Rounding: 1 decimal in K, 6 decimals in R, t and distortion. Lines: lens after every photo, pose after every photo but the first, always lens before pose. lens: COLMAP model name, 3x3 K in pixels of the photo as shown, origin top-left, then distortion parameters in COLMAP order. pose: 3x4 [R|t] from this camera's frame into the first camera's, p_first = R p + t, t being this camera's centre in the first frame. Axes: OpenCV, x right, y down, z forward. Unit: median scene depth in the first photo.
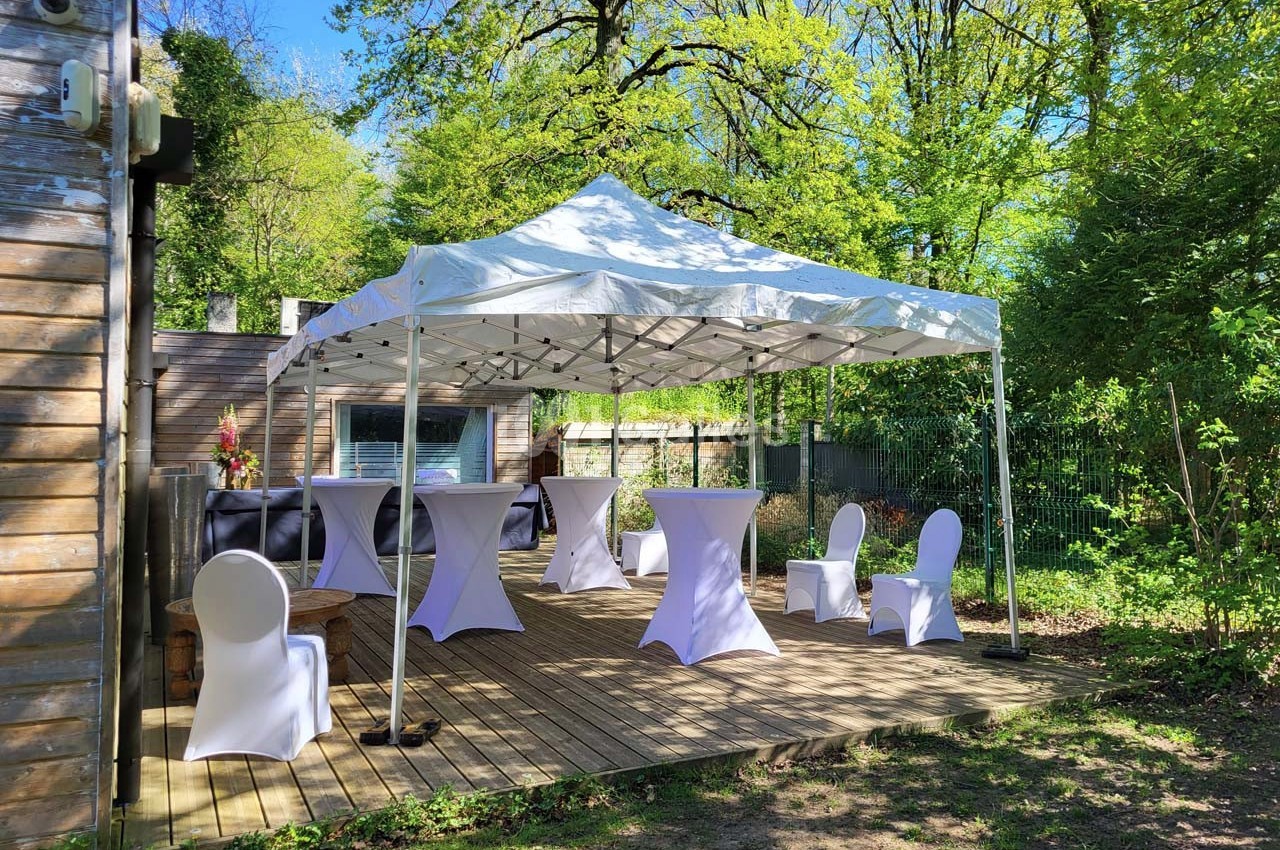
lens RADIAL K [[958.9, 0, 640.0], [0, 958.9, 425.0], [0, 0, 1]] dist [0.000627, 0.000239]
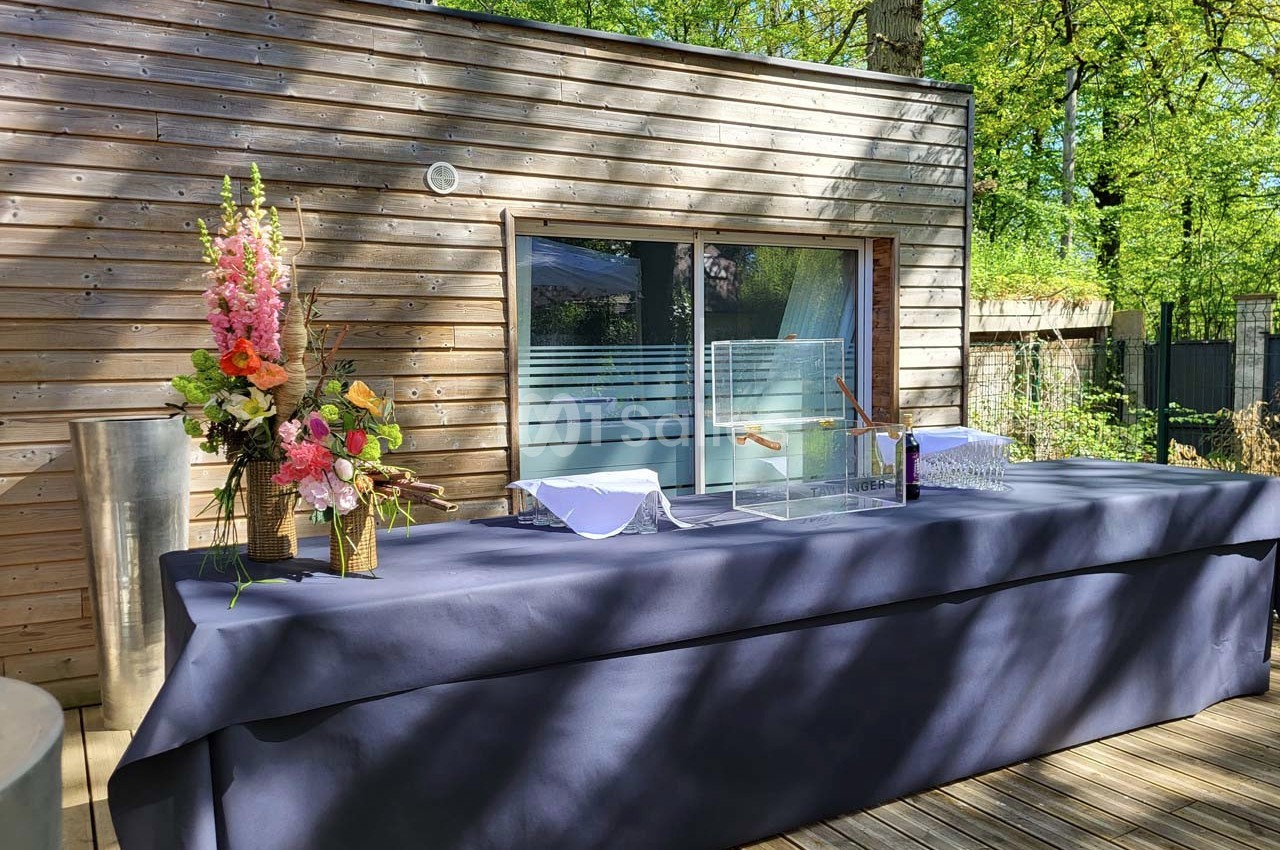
lens RADIAL K [[958.9, 0, 640.0], [0, 958.9, 425.0], [0, 0, 1]] dist [0.000627, 0.000239]
pose [[0.995628, -0.016341, 0.091971, -0.321746], [0.007013, 0.994877, 0.100854, 0.013278], [-0.093148, -0.099768, 0.990641, 0.689504]]
